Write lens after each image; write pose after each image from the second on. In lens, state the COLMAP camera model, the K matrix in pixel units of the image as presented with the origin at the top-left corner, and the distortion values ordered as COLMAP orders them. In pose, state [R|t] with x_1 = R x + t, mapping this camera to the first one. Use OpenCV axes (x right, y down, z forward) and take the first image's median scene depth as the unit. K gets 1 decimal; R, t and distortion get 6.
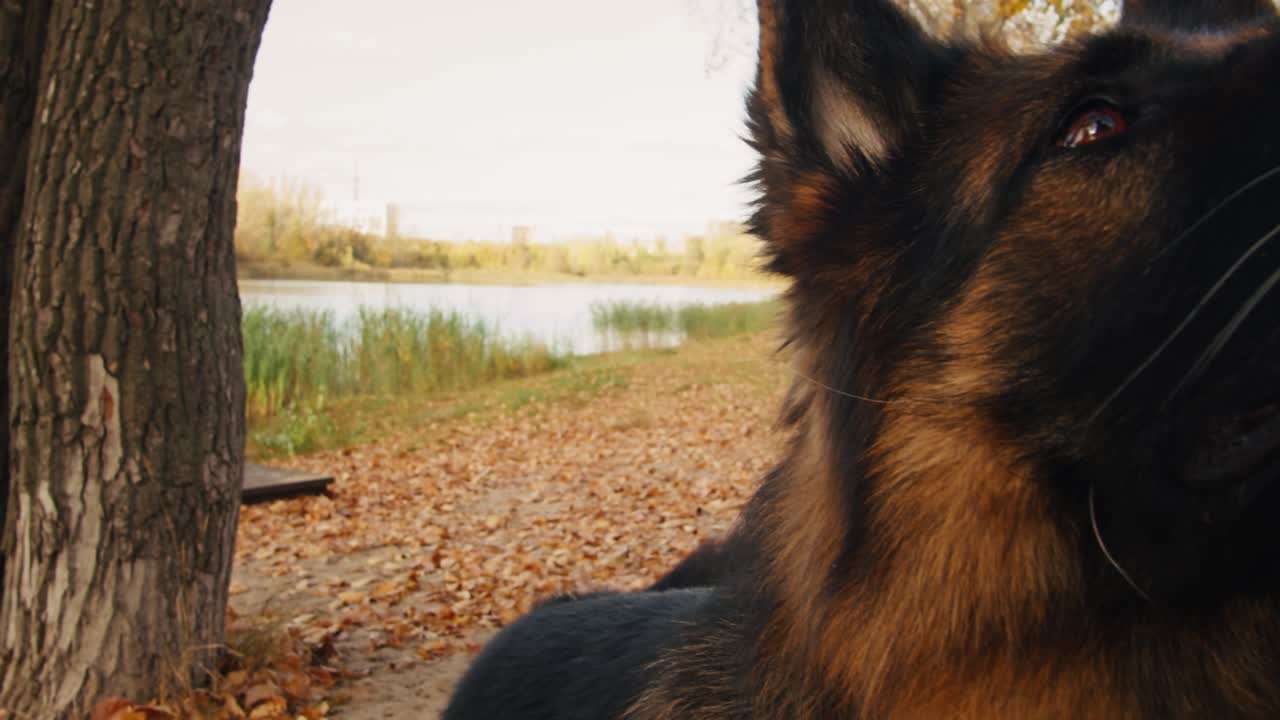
lens RADIAL K [[1232.5, 0, 597.6], [0, 1232.5, 356.1], [0, 0, 1]] dist [-0.037582, 0.000000]
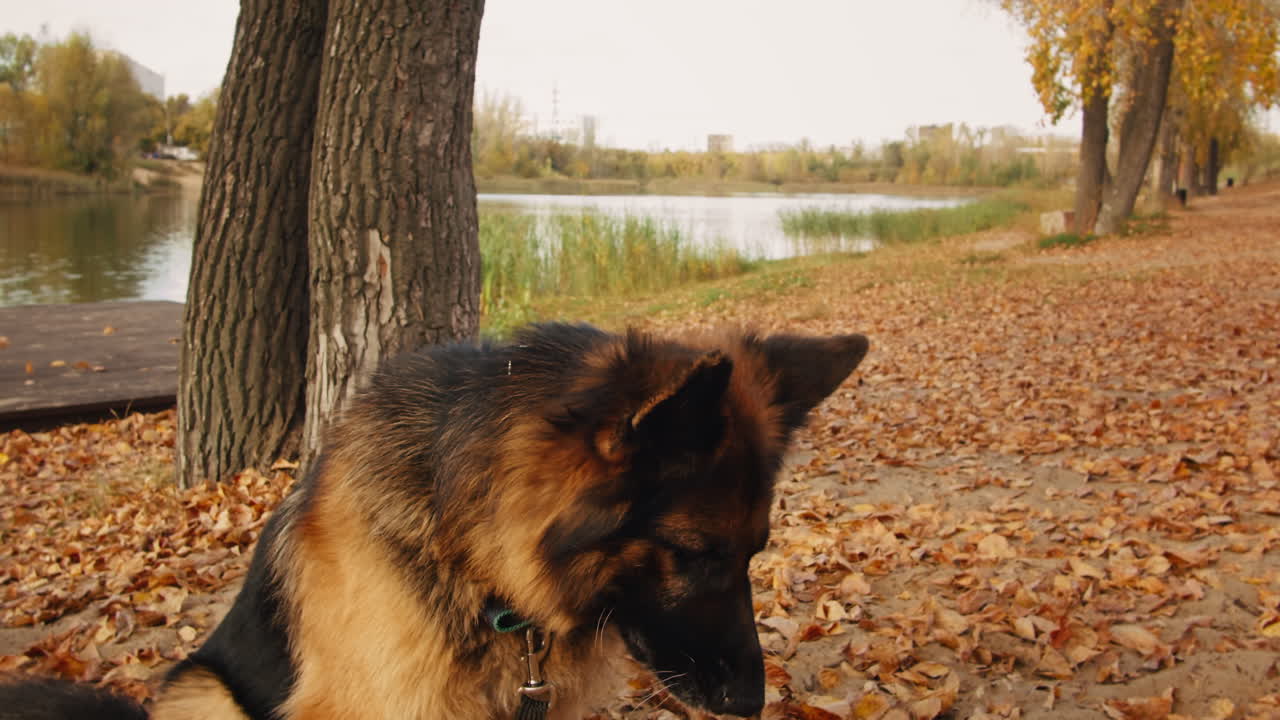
lens RADIAL K [[1232.5, 0, 608.8], [0, 1232.5, 343.6], [0, 0, 1]] dist [-0.037582, 0.000000]
pose [[0.988720, 0.005842, -0.149661, 0.024591], [0.003485, 0.998071, 0.061985, 0.021281], [0.149735, -0.061807, 0.986793, -0.155488]]
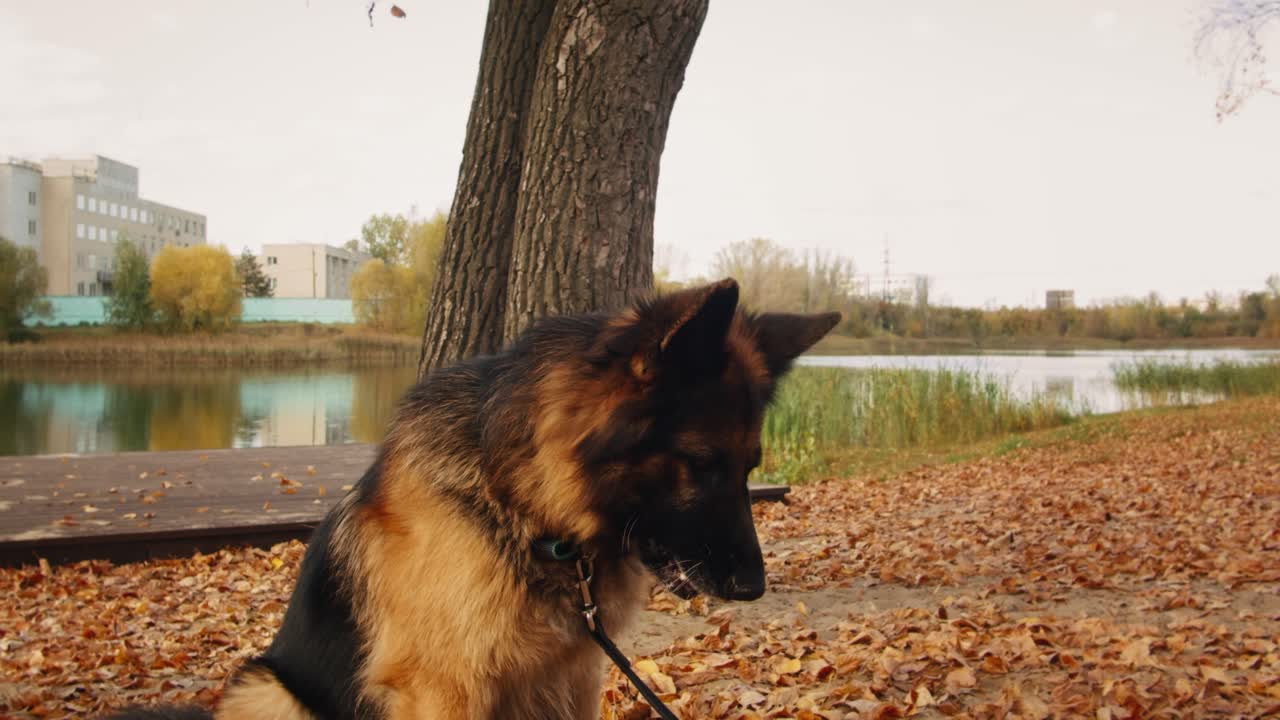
lens RADIAL K [[1232.5, 0, 640.6], [0, 1232.5, 355.8], [0, 0, 1]] dist [-0.037582, 0.000000]
pose [[0.920580, -0.023899, -0.389822, 0.136866], [0.000086, 0.998138, -0.060989, 0.054194], [0.390554, 0.056112, 0.918868, -0.165972]]
